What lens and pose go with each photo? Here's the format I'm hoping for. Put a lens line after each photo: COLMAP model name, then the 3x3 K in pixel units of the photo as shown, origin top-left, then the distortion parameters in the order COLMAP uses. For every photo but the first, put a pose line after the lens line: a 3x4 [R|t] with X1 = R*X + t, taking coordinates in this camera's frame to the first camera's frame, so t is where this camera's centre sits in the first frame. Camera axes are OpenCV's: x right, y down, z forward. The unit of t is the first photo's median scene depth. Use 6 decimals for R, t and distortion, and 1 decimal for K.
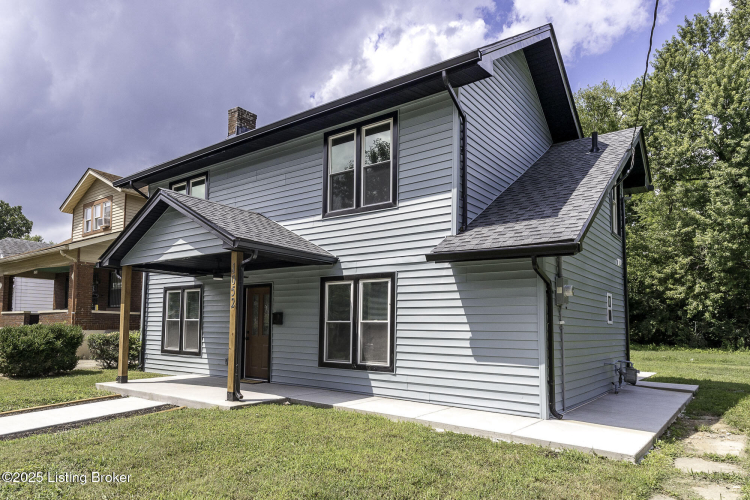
lens RADIAL K [[485.2, 0, 375.2], [0, 485.2, 289.4], [0, 0, 1]] dist [0.004818, 0.000471]
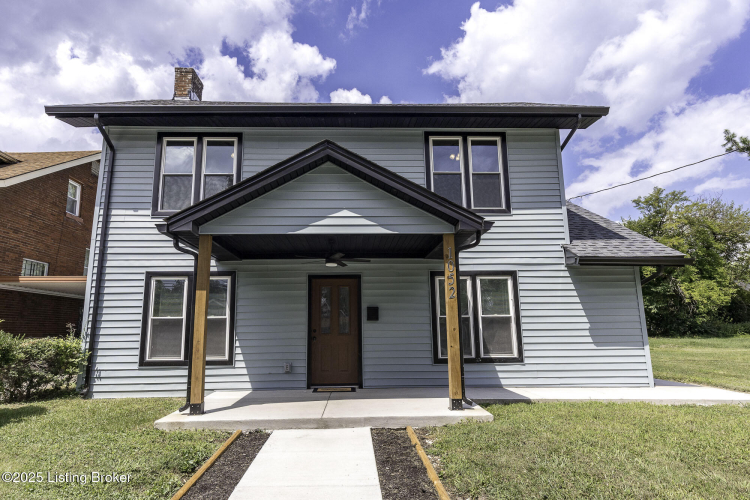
lens RADIAL K [[354.7, 0, 374.3], [0, 354.7, 265.8], [0, 0, 1]] dist [0.009713, -0.000252]
pose [[0.785655, 0.073305, 0.614307, -0.688723], [-0.027707, 0.996128, -0.083432, 0.028732], [-0.618044, 0.048528, 0.784644, 0.534762]]
